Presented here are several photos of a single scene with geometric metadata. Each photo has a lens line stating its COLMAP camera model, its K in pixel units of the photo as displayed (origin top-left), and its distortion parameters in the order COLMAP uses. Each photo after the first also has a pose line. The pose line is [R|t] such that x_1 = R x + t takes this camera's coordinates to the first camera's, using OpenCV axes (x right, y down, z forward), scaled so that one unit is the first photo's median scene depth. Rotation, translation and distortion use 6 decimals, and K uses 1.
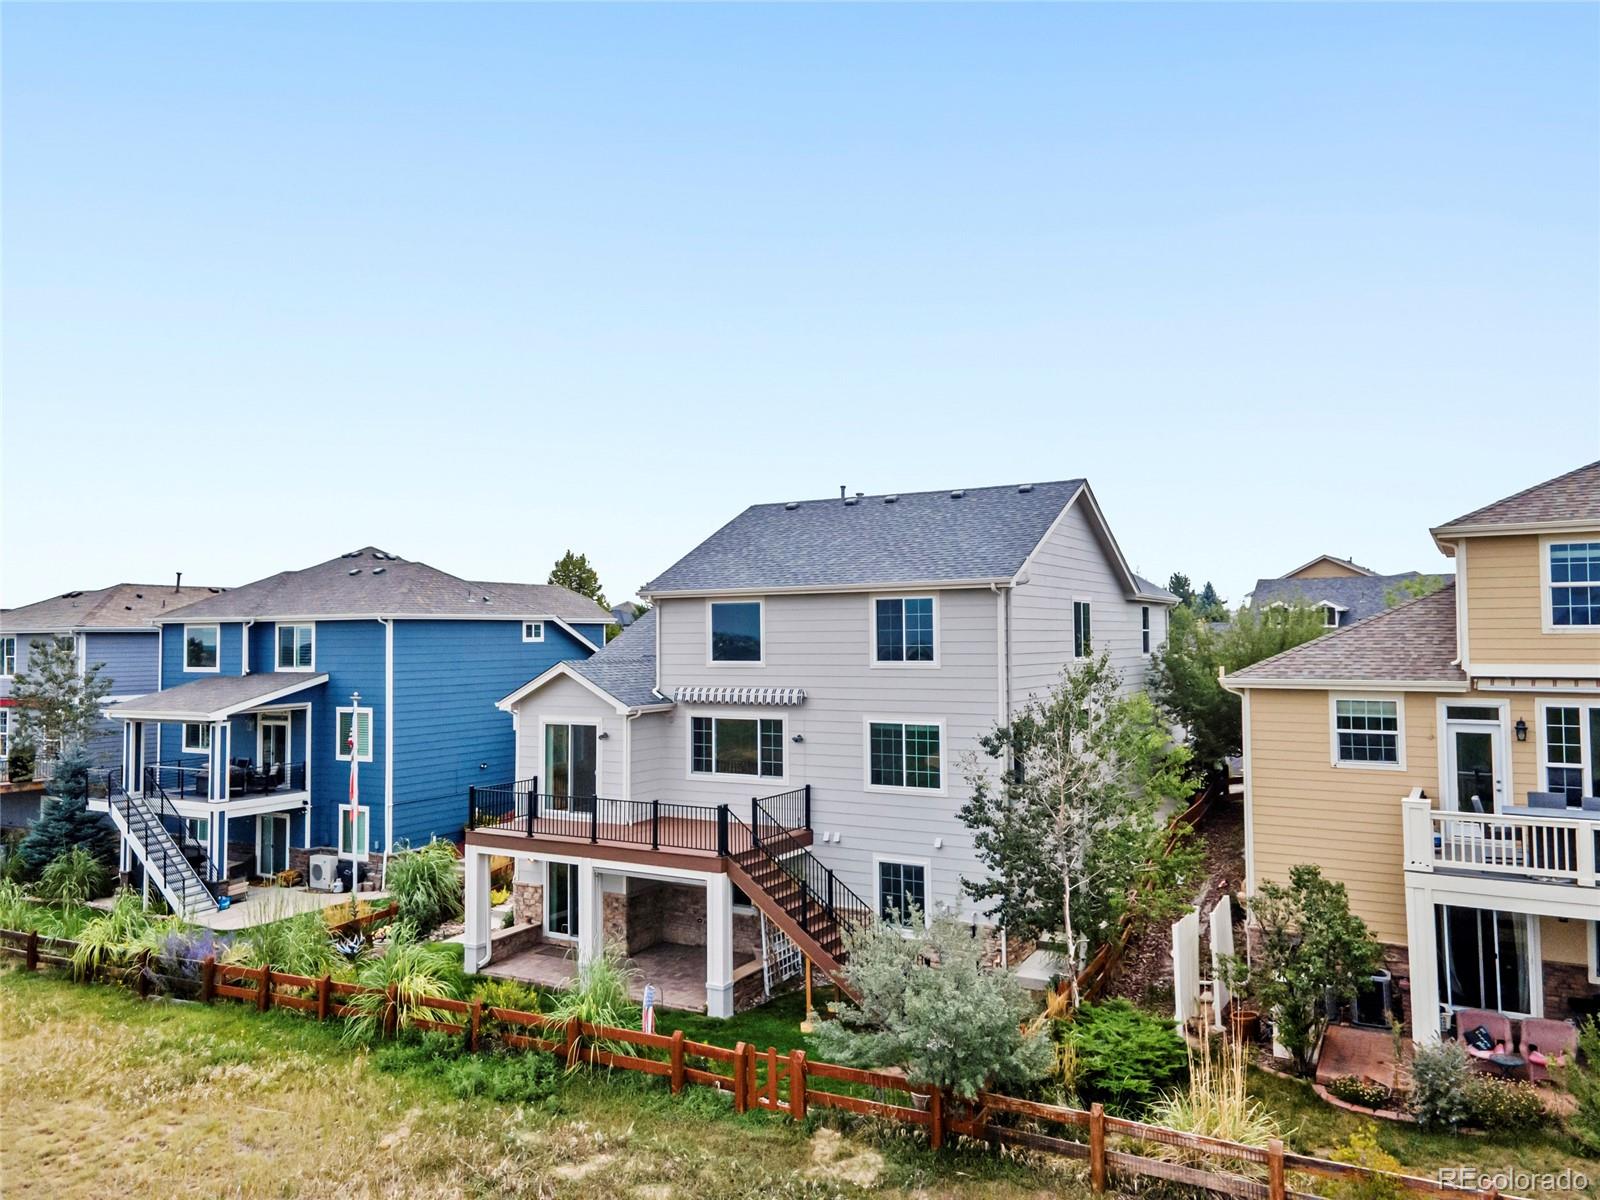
lens RADIAL K [[1164.3, 0, 791.4], [0, 1164.3, 595.9], [0, 0, 1]] dist [0.044975, 0.005217]
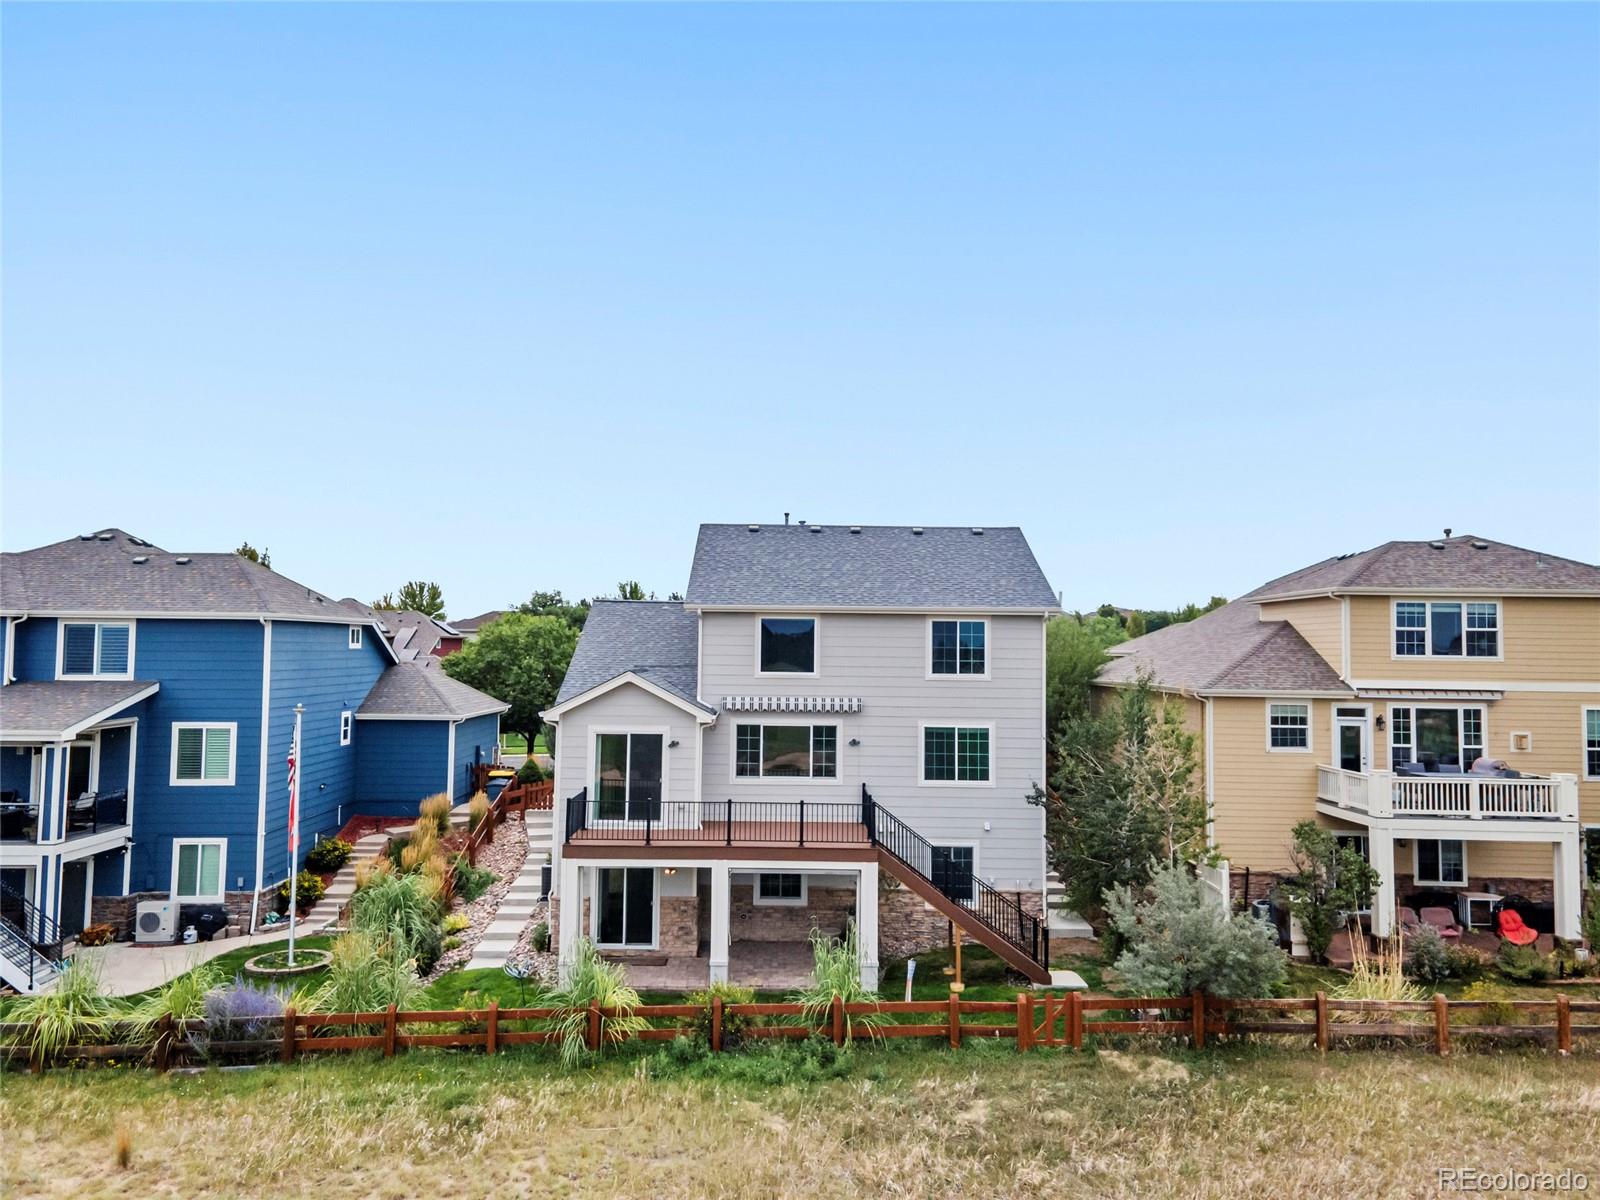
lens RADIAL K [[1164.3, 0, 791.4], [0, 1164.3, 595.9], [0, 0, 1]] dist [0.044975, 0.005217]
pose [[0.856295, 0.043222, 0.514676, -0.635413], [-0.037840, 0.999064, -0.020943, 0.007751], [-0.515099, -0.001542, 0.857129, 0.072063]]
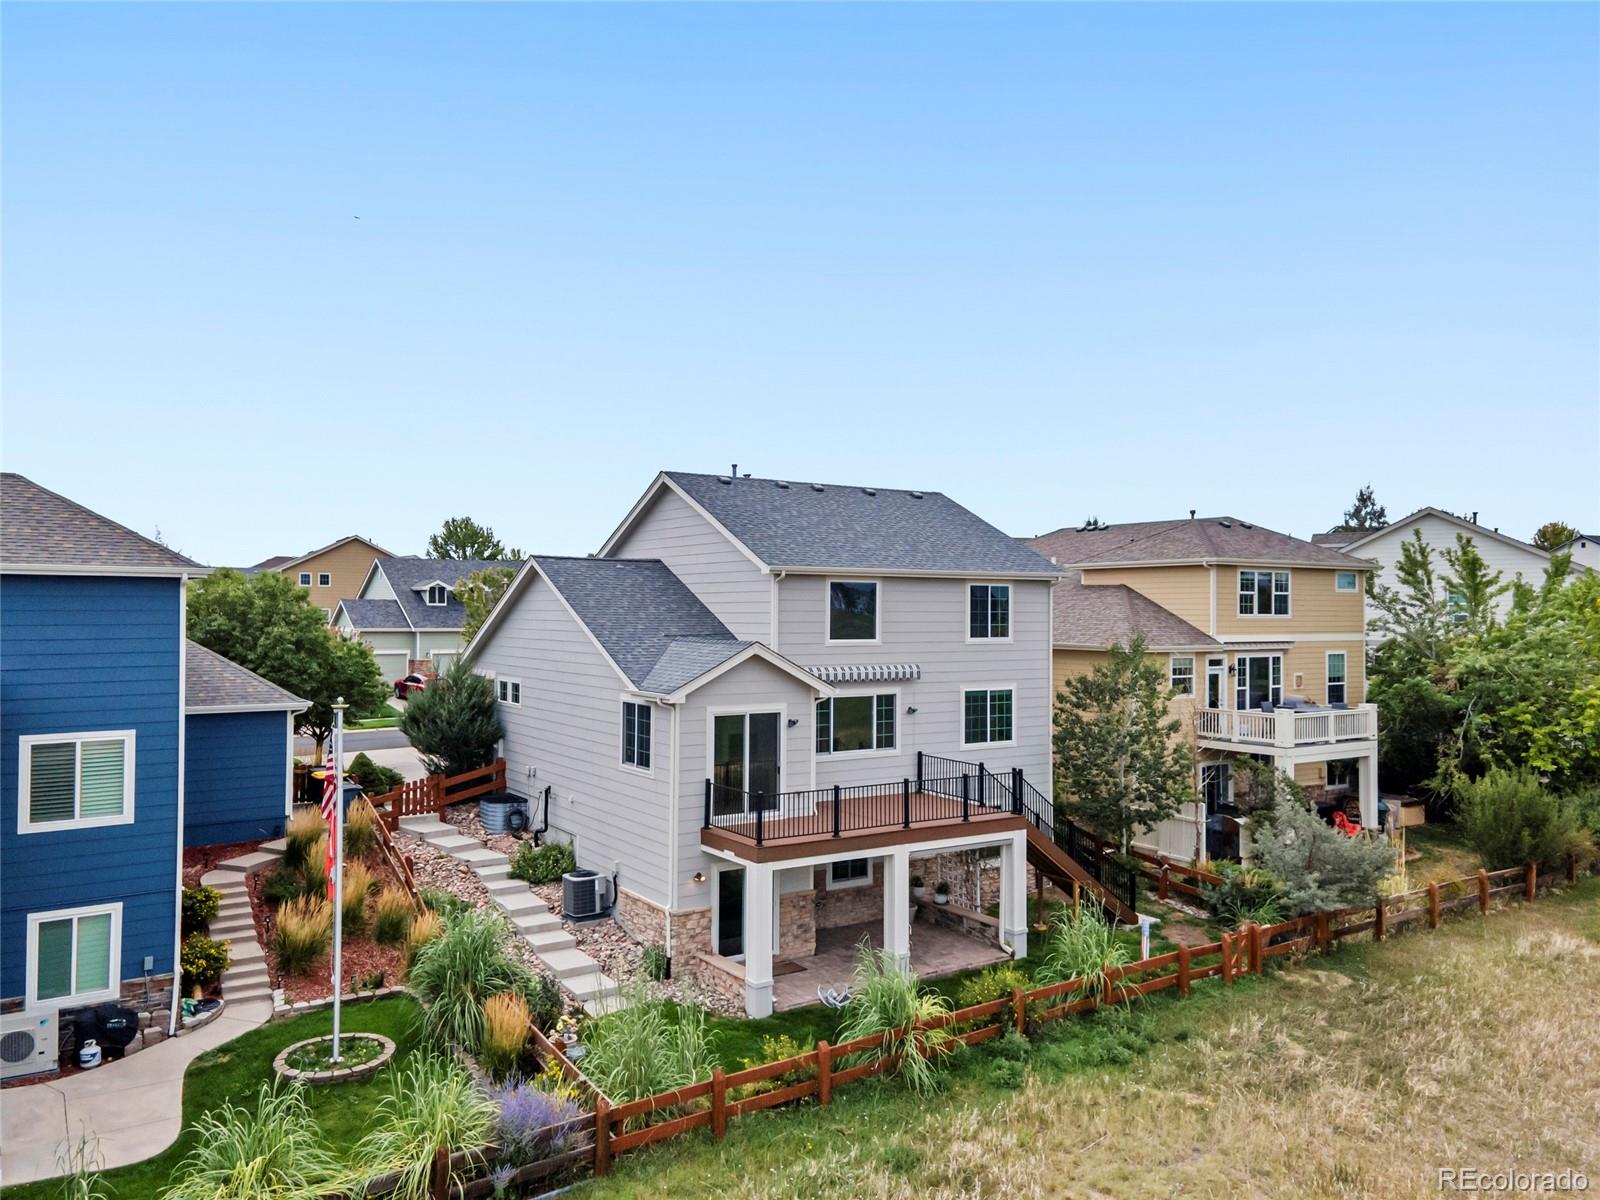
lens RADIAL K [[1160.8, 0, 800.0], [0, 1160.8, 600.0], [0, 0, 1]] dist [0.049938, -0.005112]
pose [[0.437187, 0.019717, 0.899154, -1.025043], [-0.041439, 0.999139, -0.001761, 0.026574], [-0.898415, -0.036490, 0.437628, 0.630661]]
